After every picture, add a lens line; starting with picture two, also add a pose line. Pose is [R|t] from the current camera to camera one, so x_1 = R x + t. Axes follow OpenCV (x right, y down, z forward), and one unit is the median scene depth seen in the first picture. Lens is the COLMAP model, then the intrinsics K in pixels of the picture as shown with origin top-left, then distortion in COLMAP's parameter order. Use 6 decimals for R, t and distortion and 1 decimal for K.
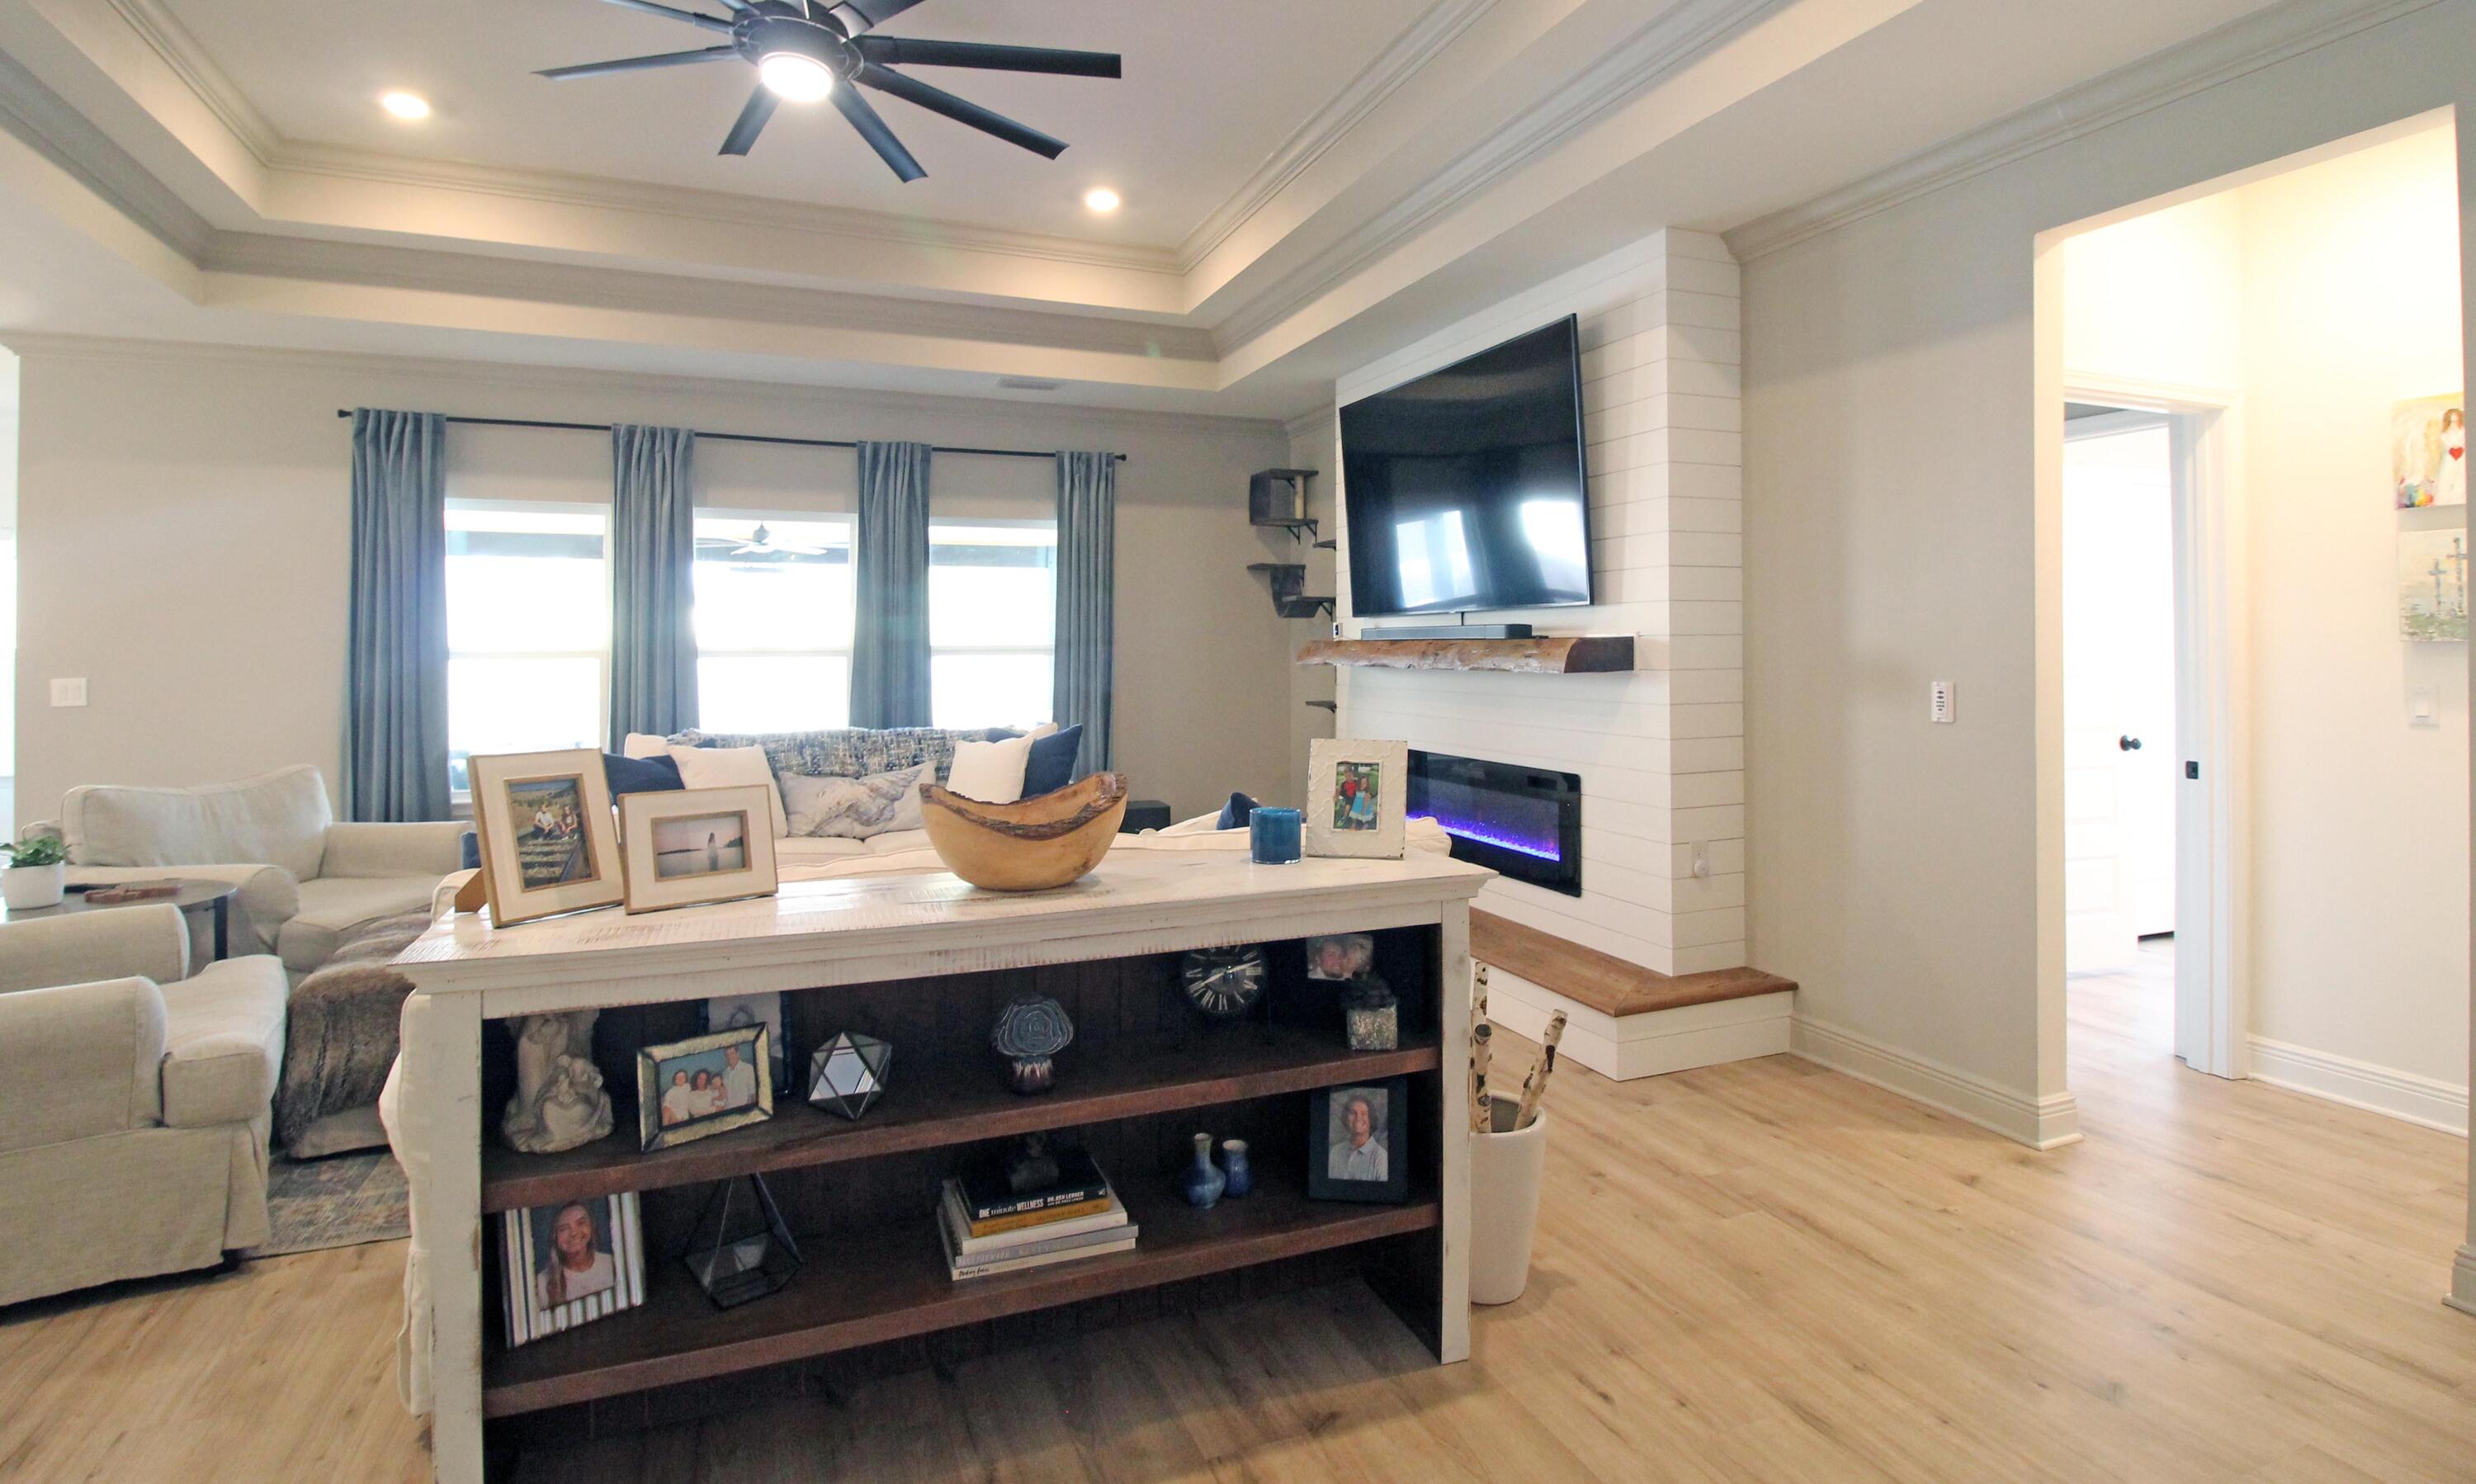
lens RADIAL K [[1214.3, 0, 1245.8], [0, 1214.3, 628.8], [0, 0, 1]] dist [0.000914, -0.013995]
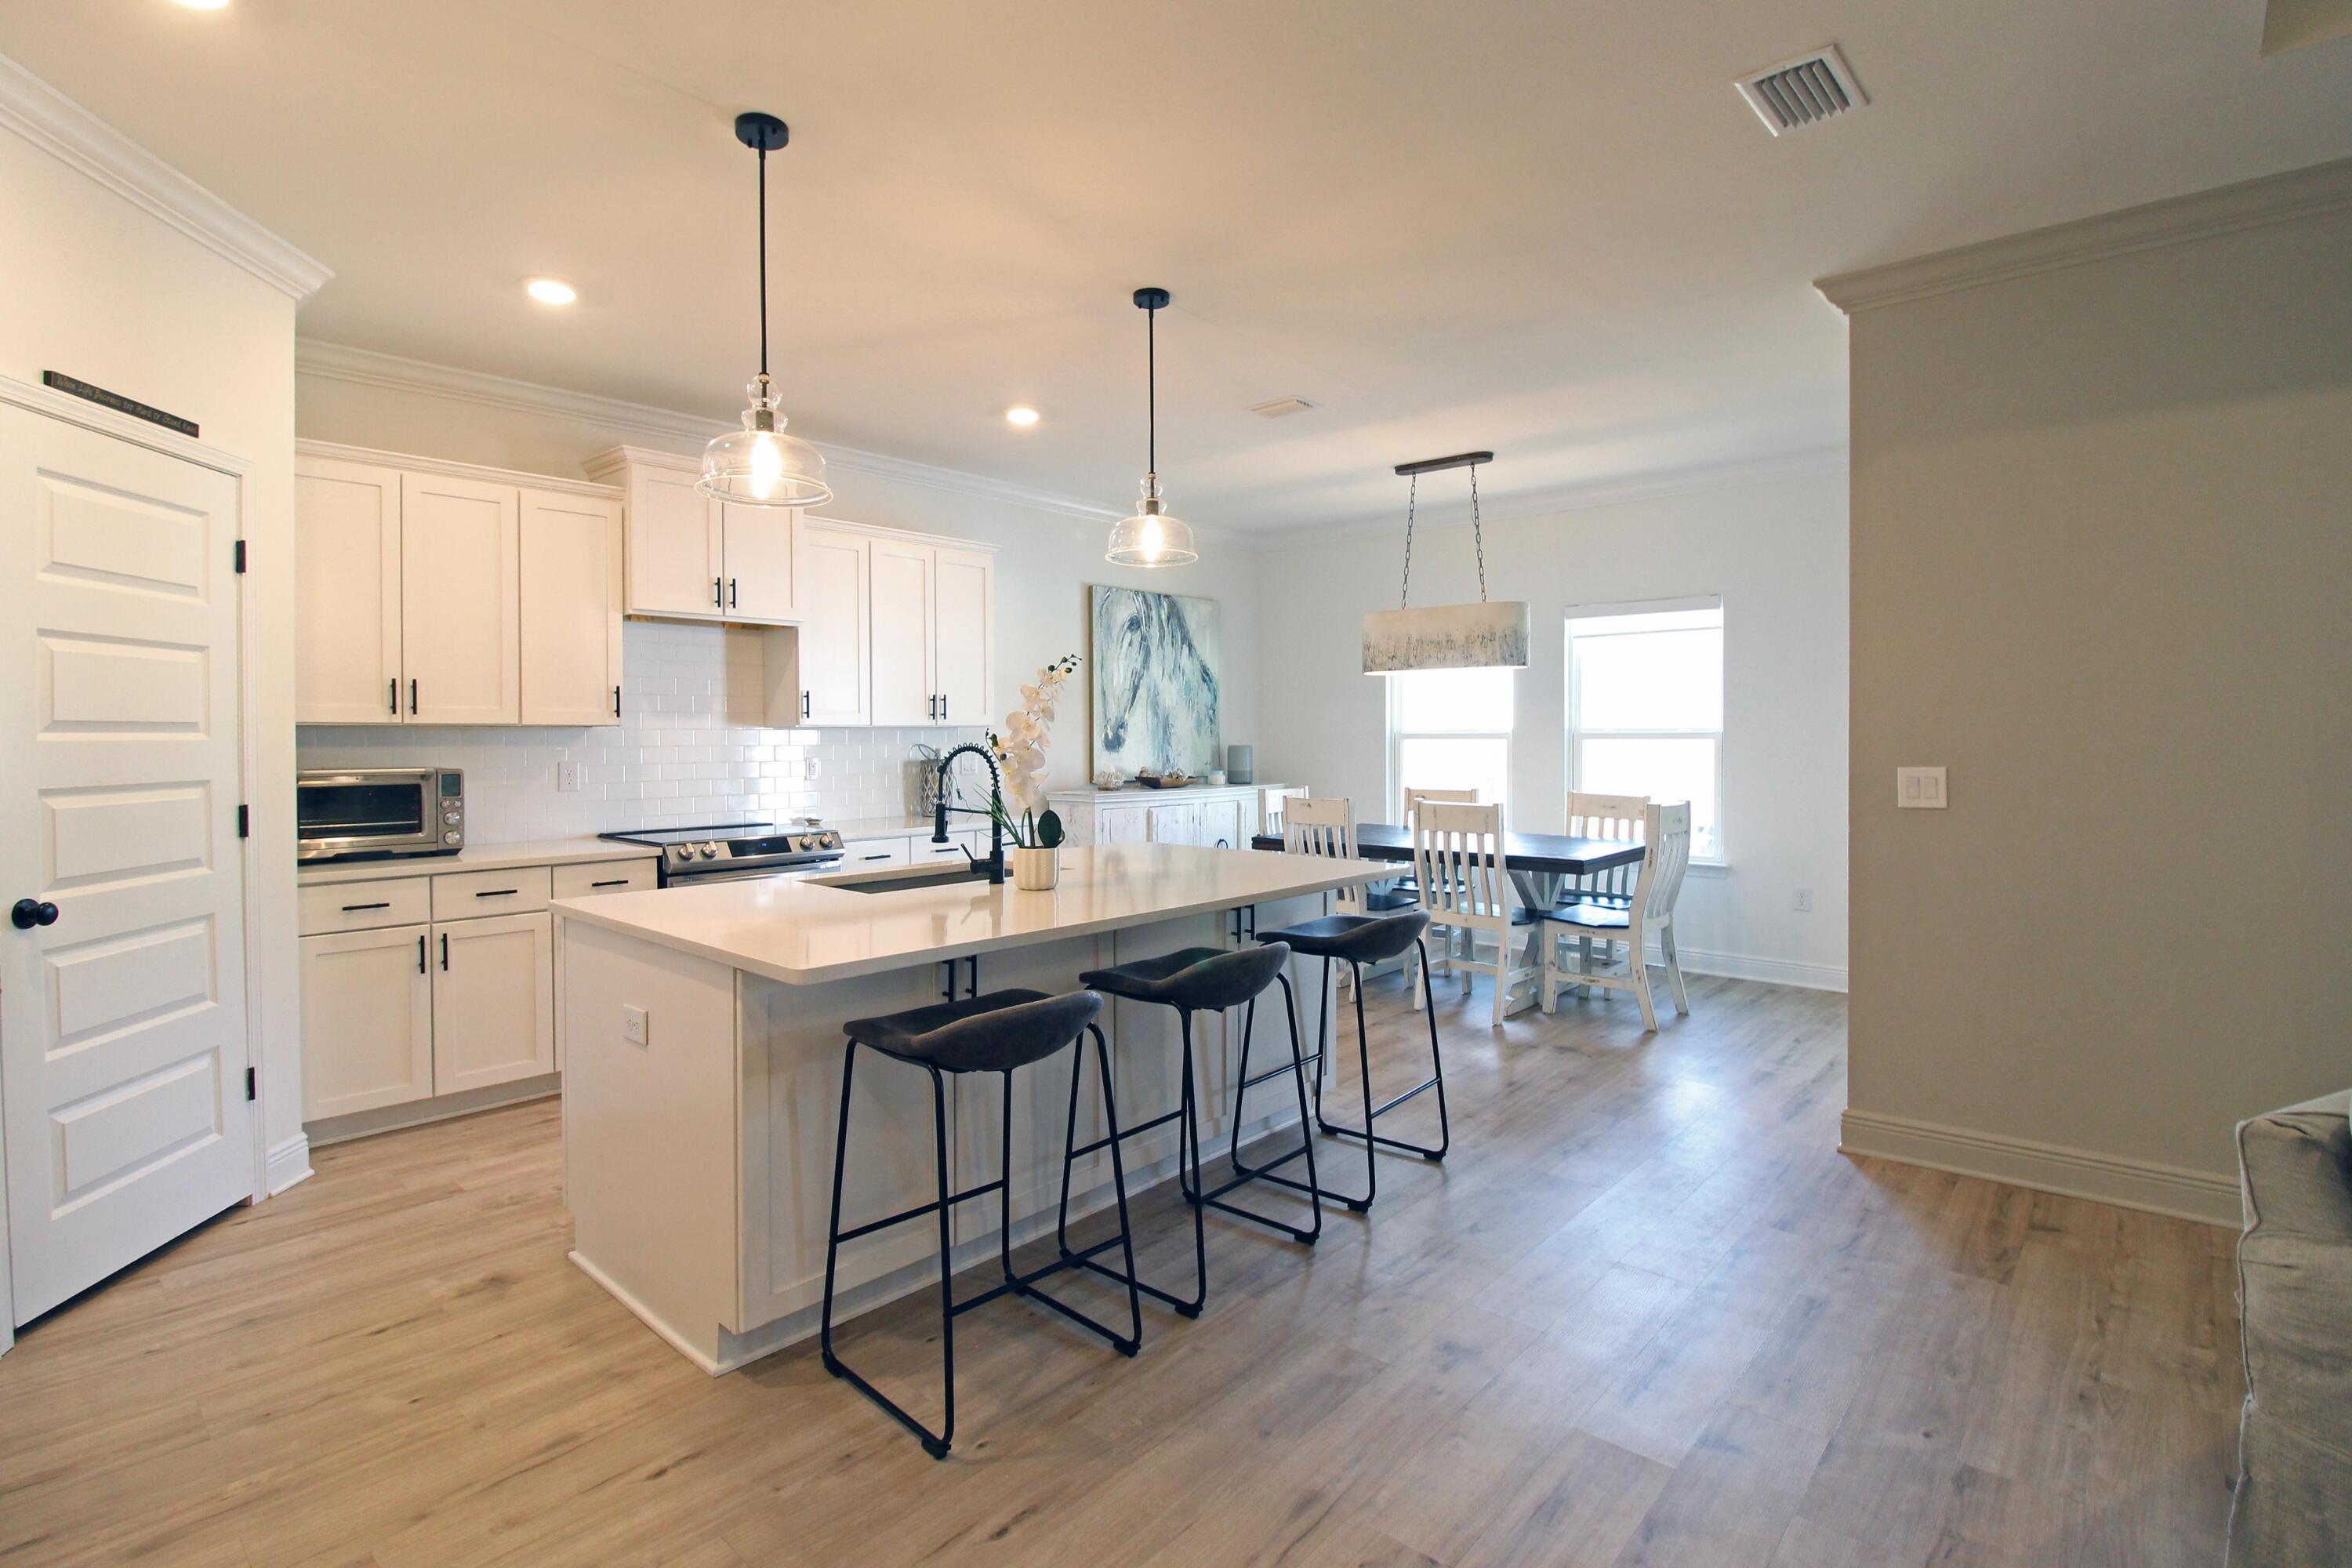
lens RADIAL K [[1111.8, 0, 1178.7], [0, 1111.8, 747.2], [0, 0, 1]] dist [0.002684, -0.021497]
pose [[0.436151, 0.013151, -0.899777, -0.782872], [0.014994, 0.999648, 0.021879, 0.012399], [0.899748, -0.023034, 0.435801, 0.447880]]
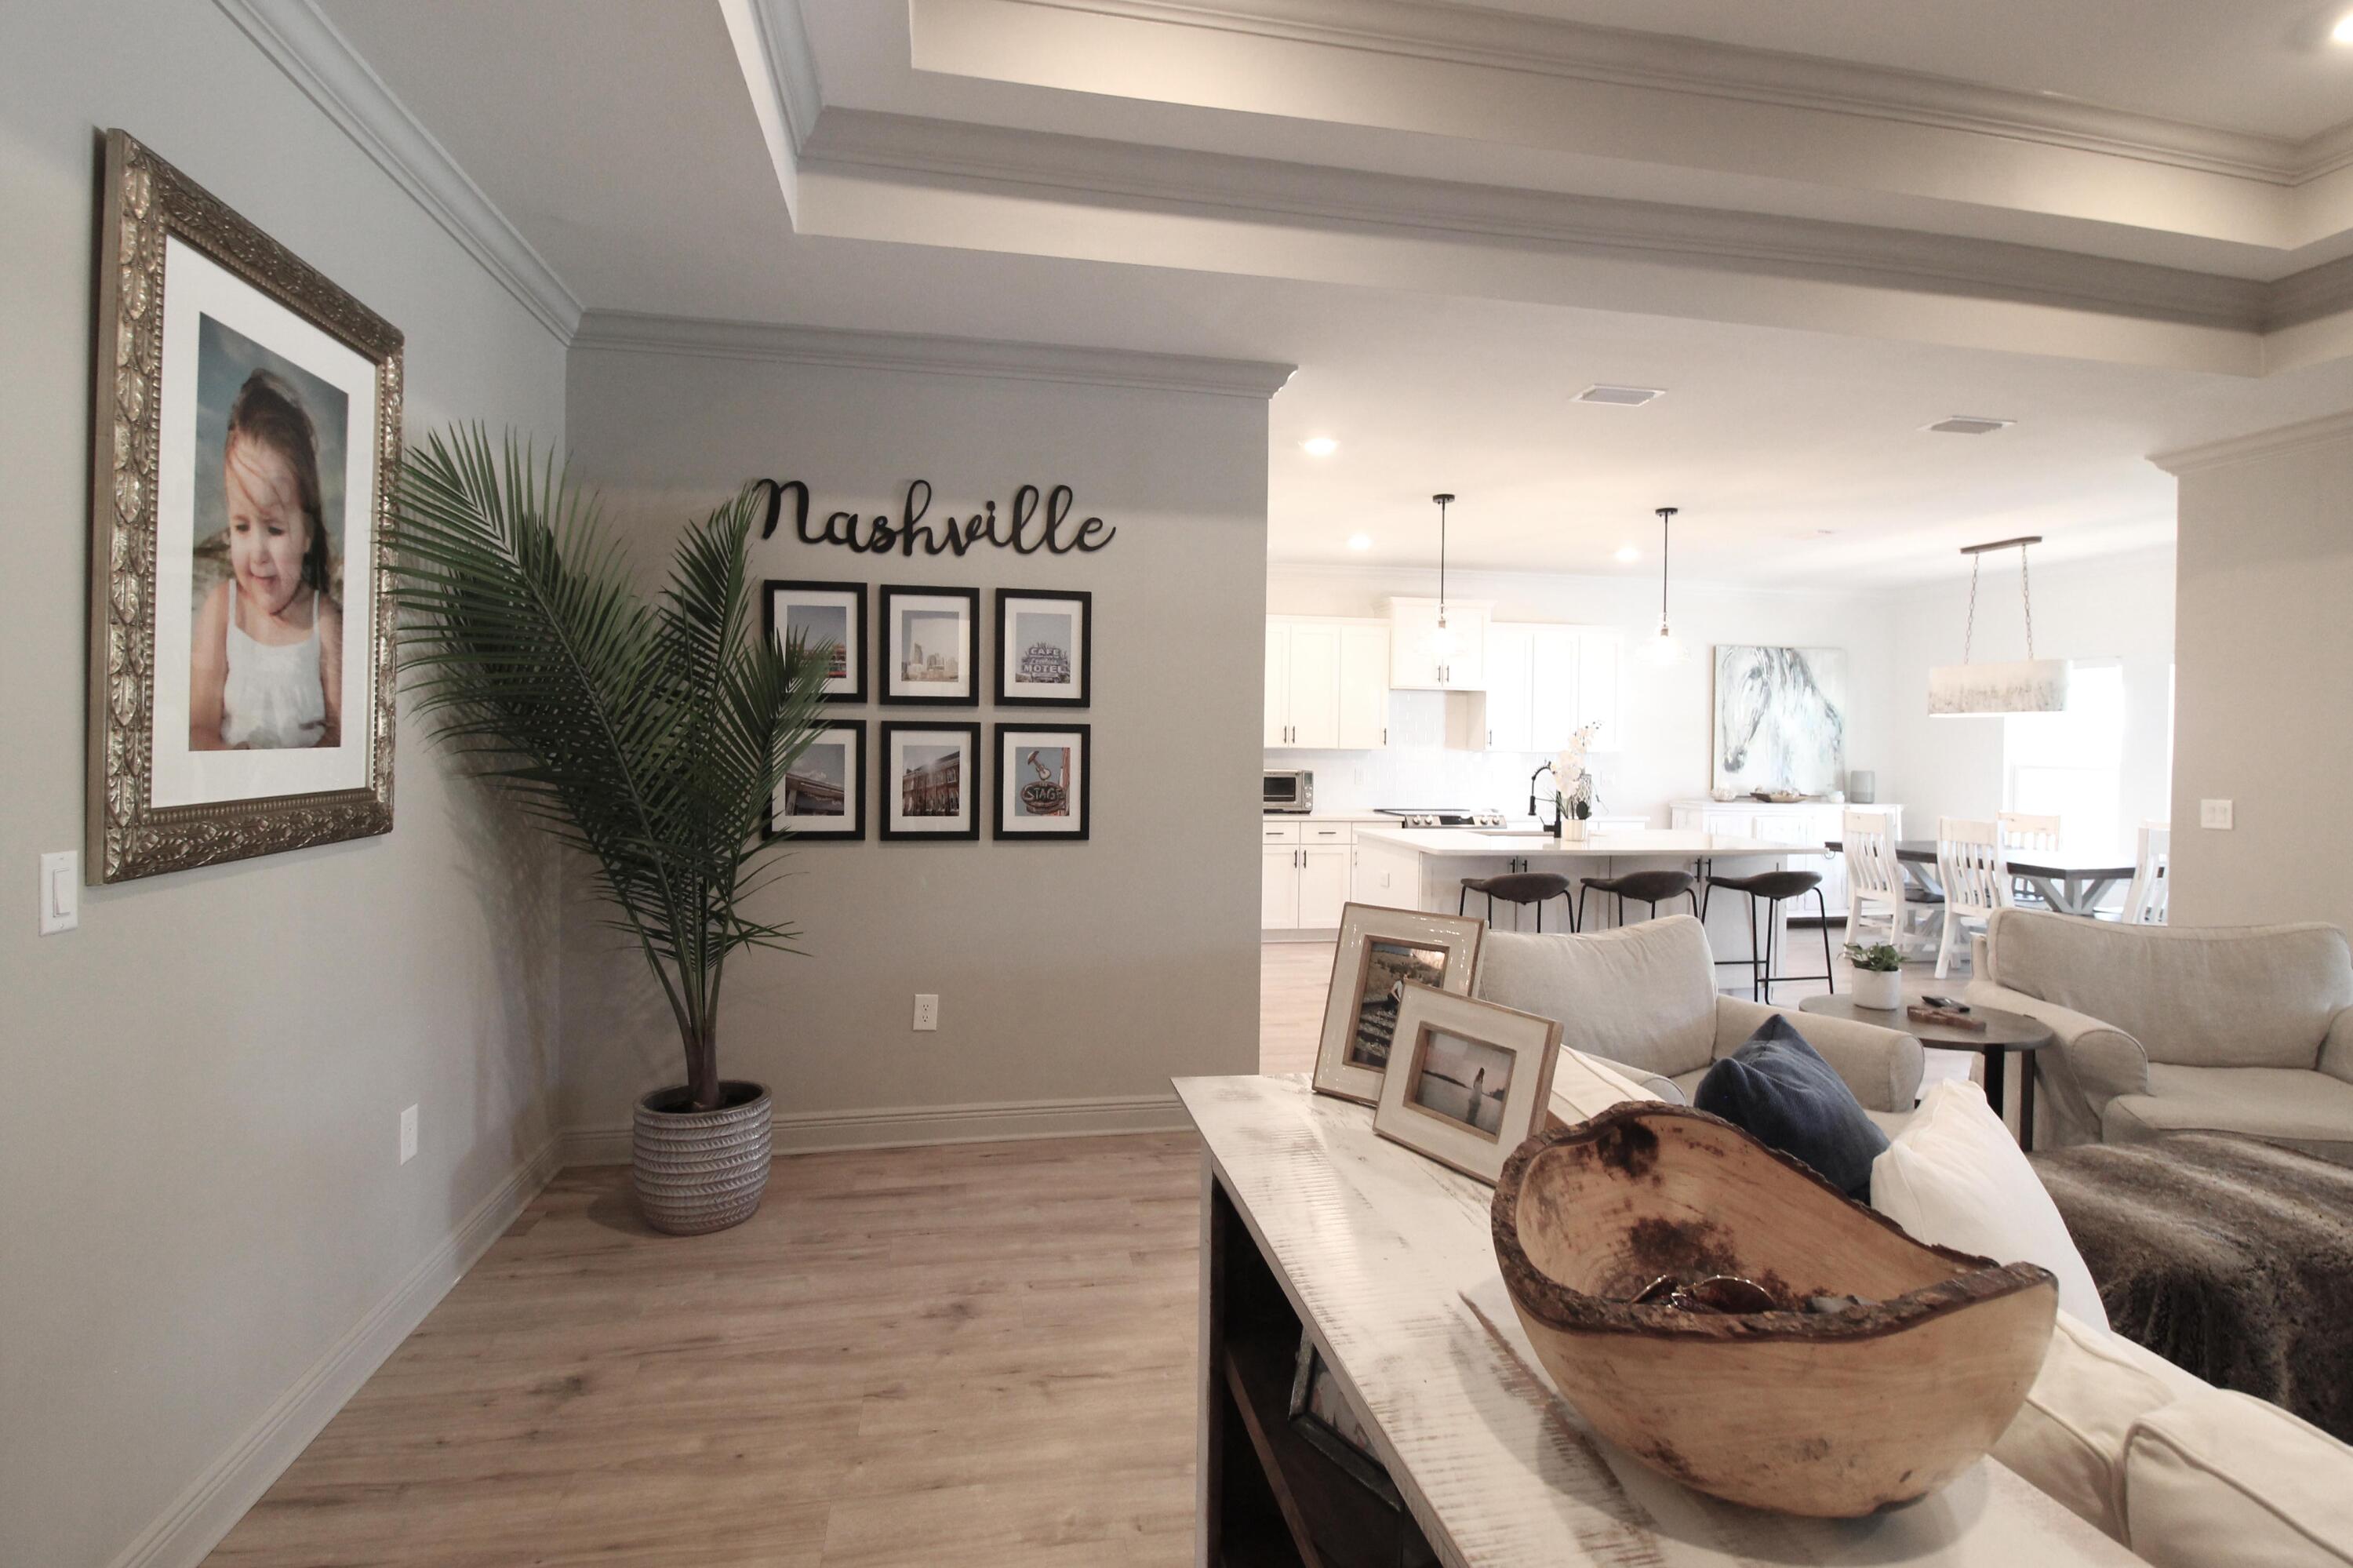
lens RADIAL K [[1156.9, 0, 1182.1], [0, 1156.9, 760.9], [0, 0, 1]] dist [0.000494, -0.014504]
pose [[-0.196587, 0.016917, -0.980340, 0.111200], [0.001439, 0.999855, 0.016966, -0.008708], [0.980485, 0.001924, -0.196583, 0.479828]]
